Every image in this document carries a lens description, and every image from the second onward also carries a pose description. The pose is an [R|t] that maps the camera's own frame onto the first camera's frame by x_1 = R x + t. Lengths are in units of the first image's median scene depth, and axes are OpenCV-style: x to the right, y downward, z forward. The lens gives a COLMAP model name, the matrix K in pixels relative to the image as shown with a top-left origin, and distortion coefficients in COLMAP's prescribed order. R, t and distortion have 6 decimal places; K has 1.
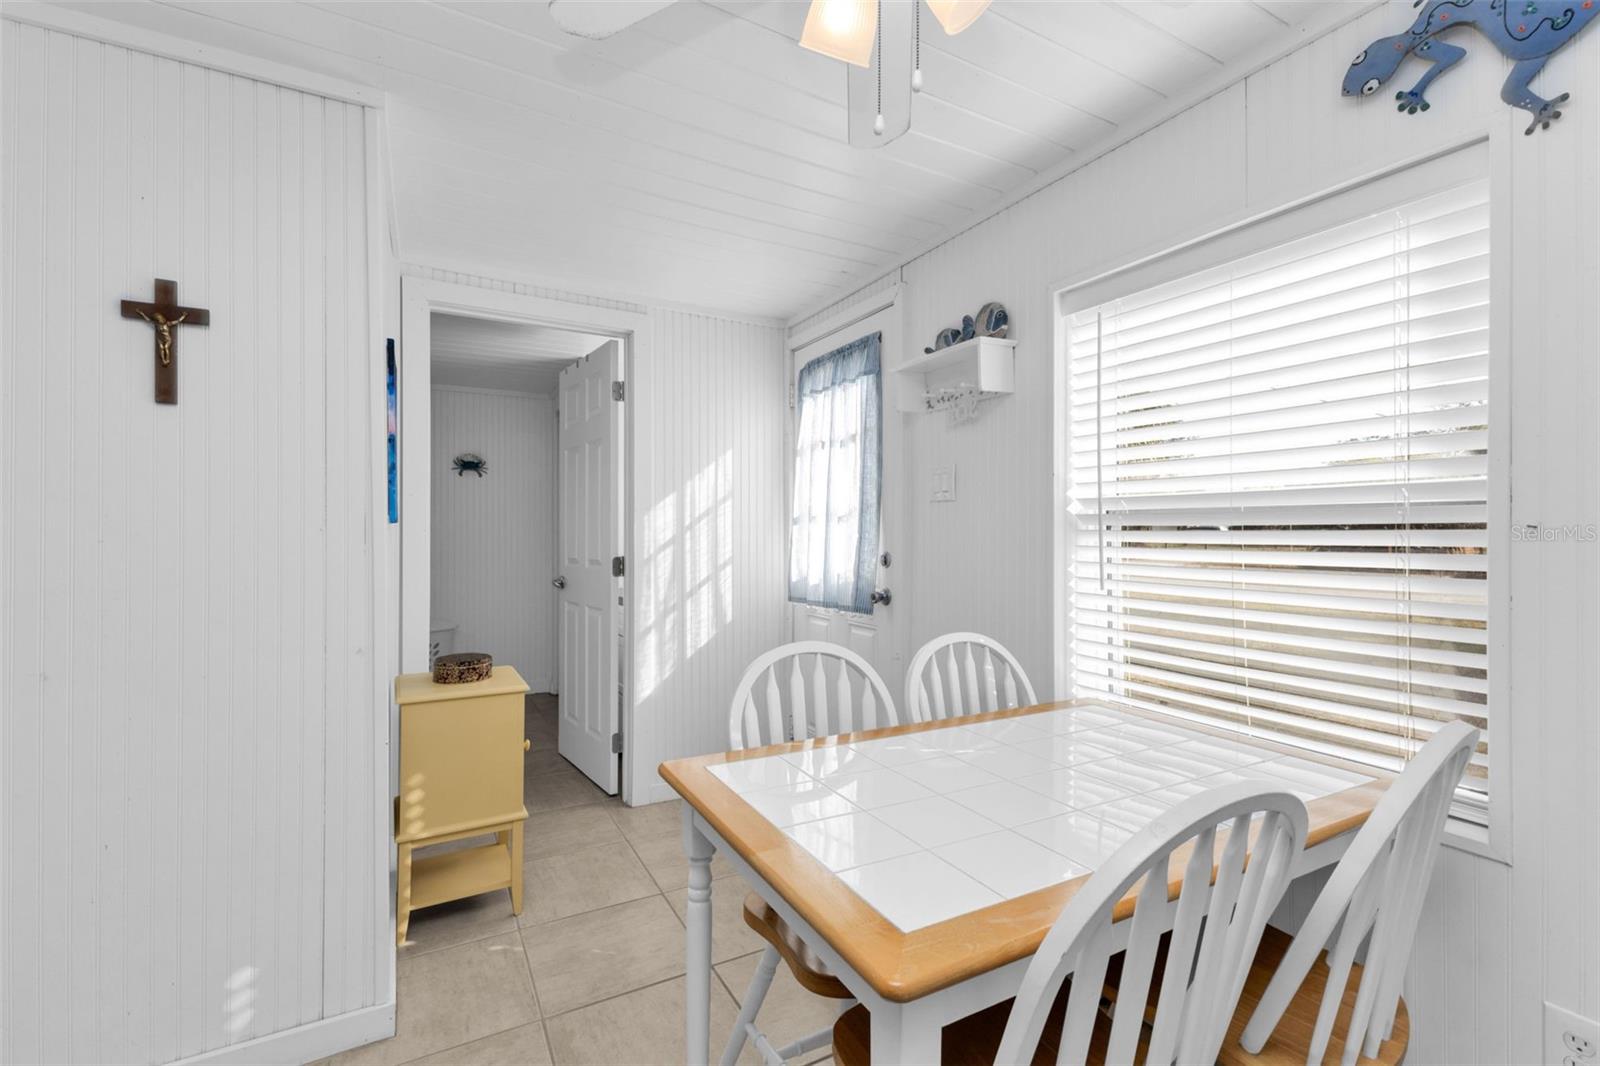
lens RADIAL K [[699.1, 0, 811.4], [0, 699.1, 528.1], [0, 0, 1]] dist [0.012512, -0.002160]
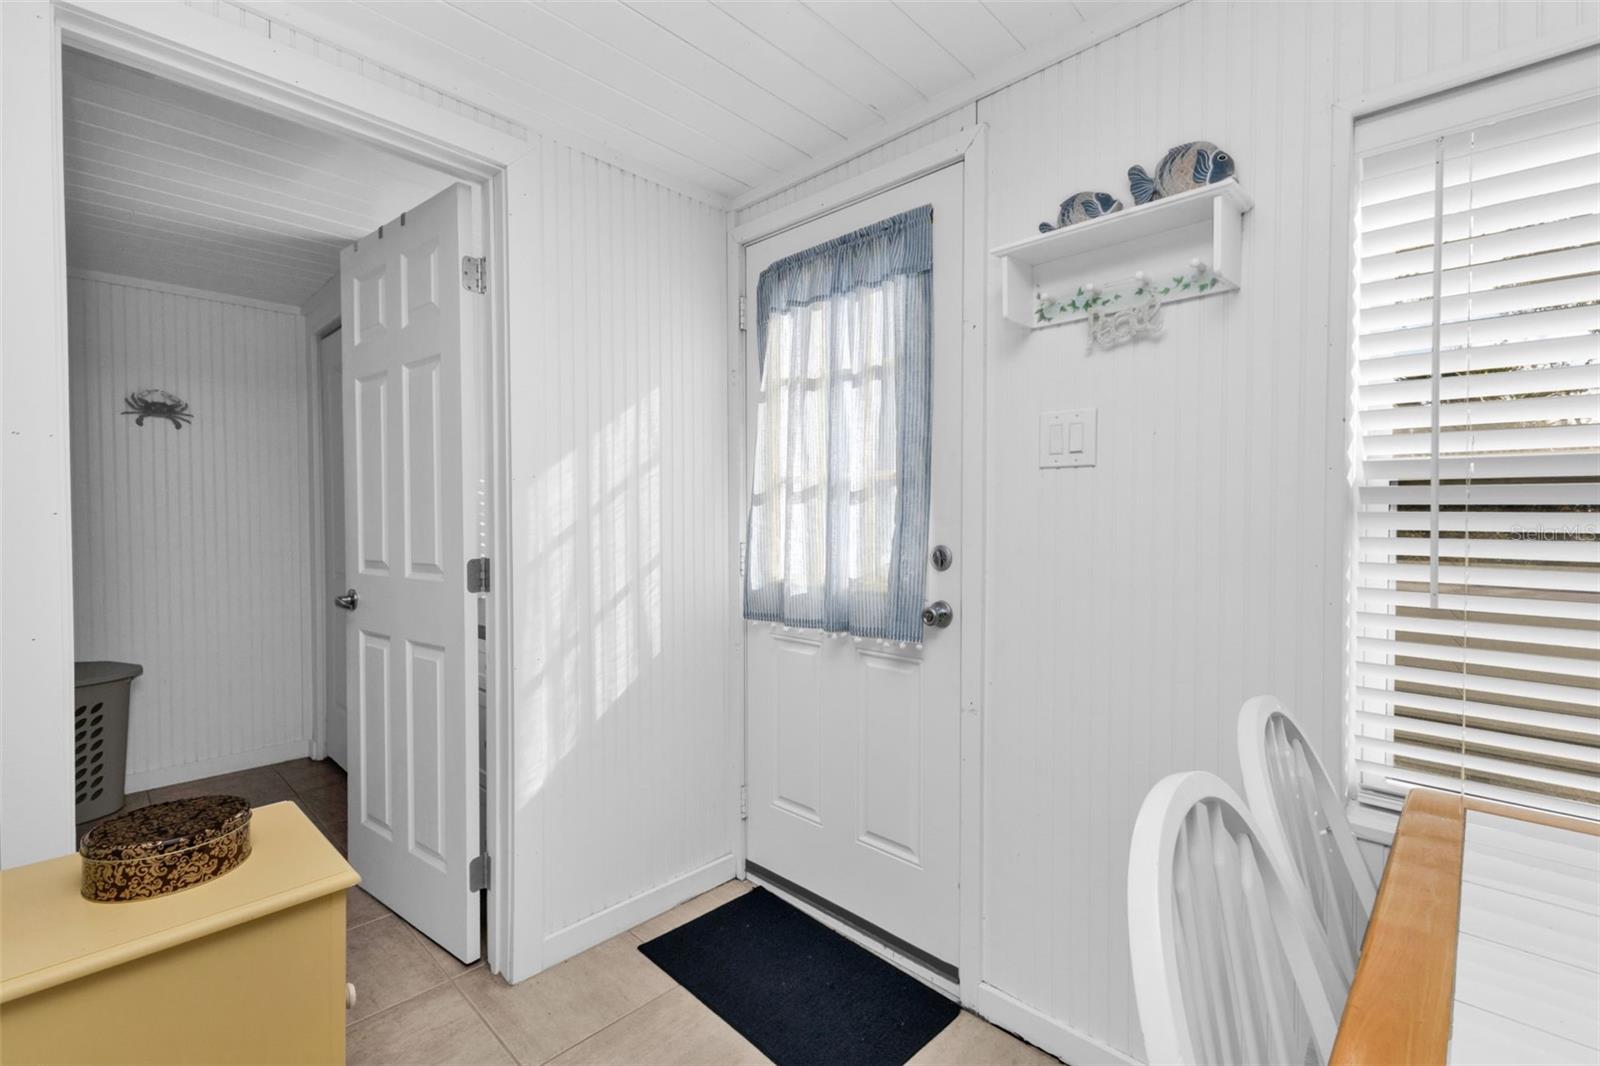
lens RADIAL K [[699.1, 0, 785.1], [0, 699.1, 528.2], [0, 0, 1]] dist [0.012512, -0.002160]
pose [[0.960697, -0.006240, 0.277530, -0.189569], [-0.000314, 0.999722, 0.023564, 0.001817], [-0.277600, -0.022725, 0.960428, 0.362832]]
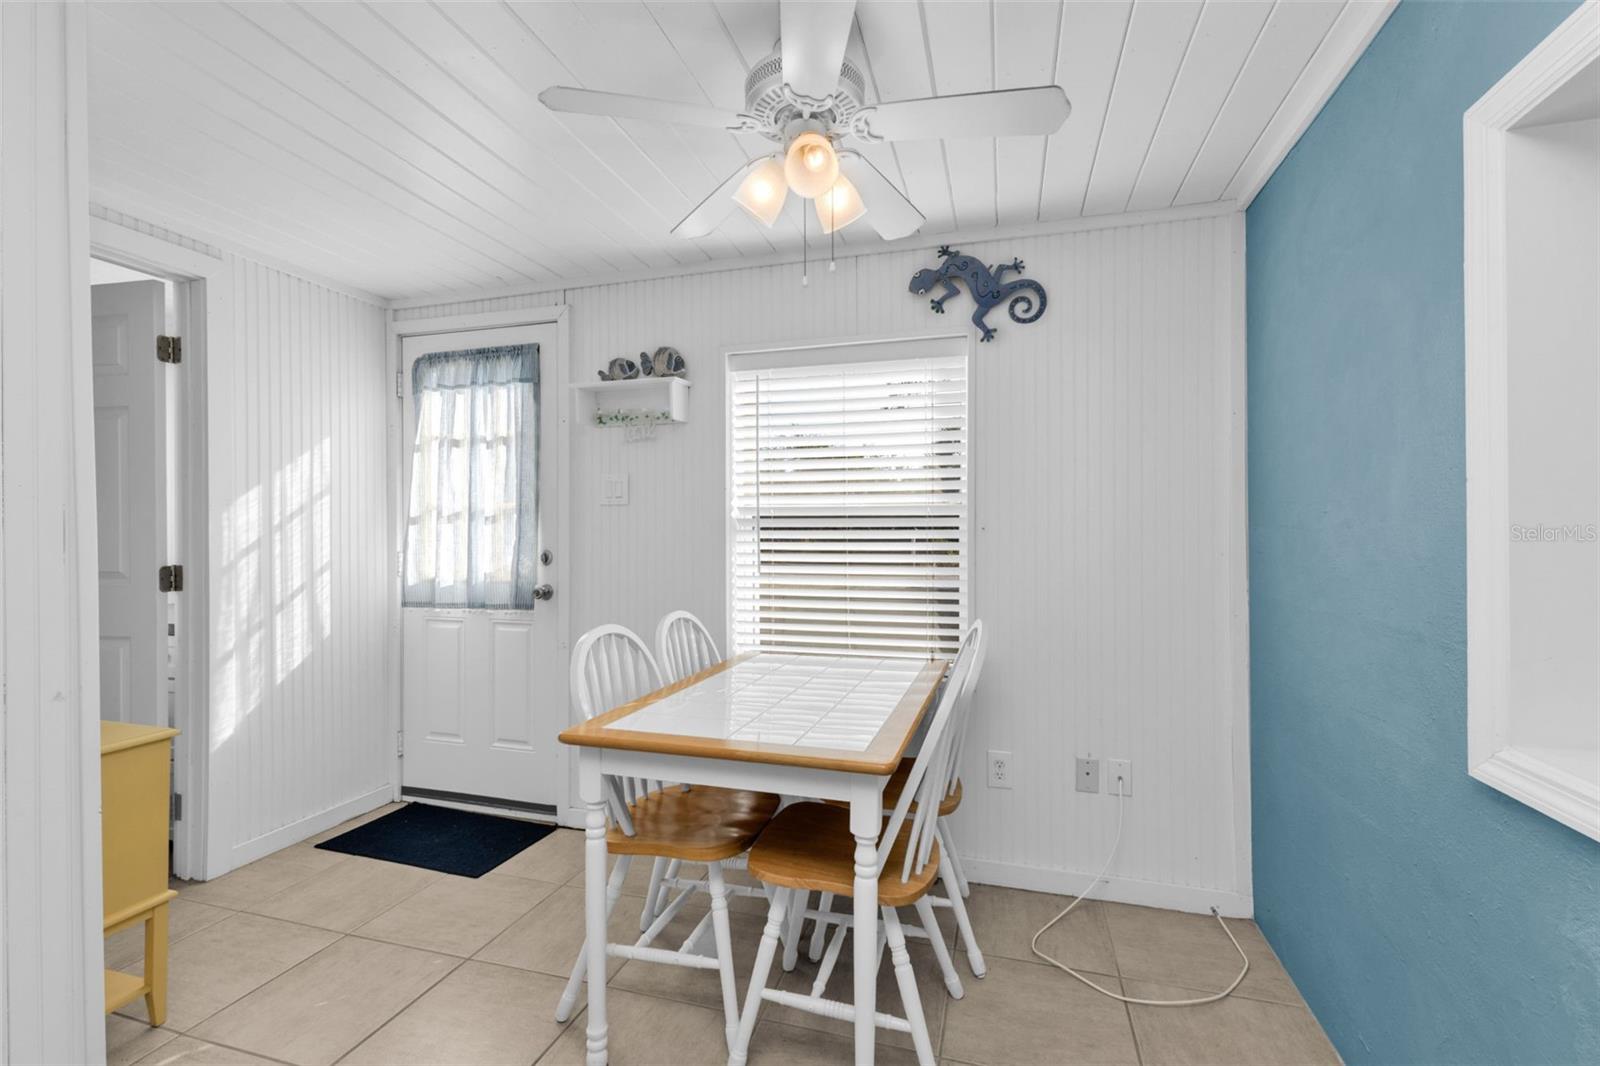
lens RADIAL K [[699.1, 0, 808.2], [0, 699.1, 529.5], [0, 0, 1]] dist [0.012512, -0.002160]
pose [[0.704112, -0.000708, 0.710088, -0.329276], [-0.000757, 0.999998, 0.001748, -0.000384], [-0.710088, -0.001768, 0.704110, -0.039544]]
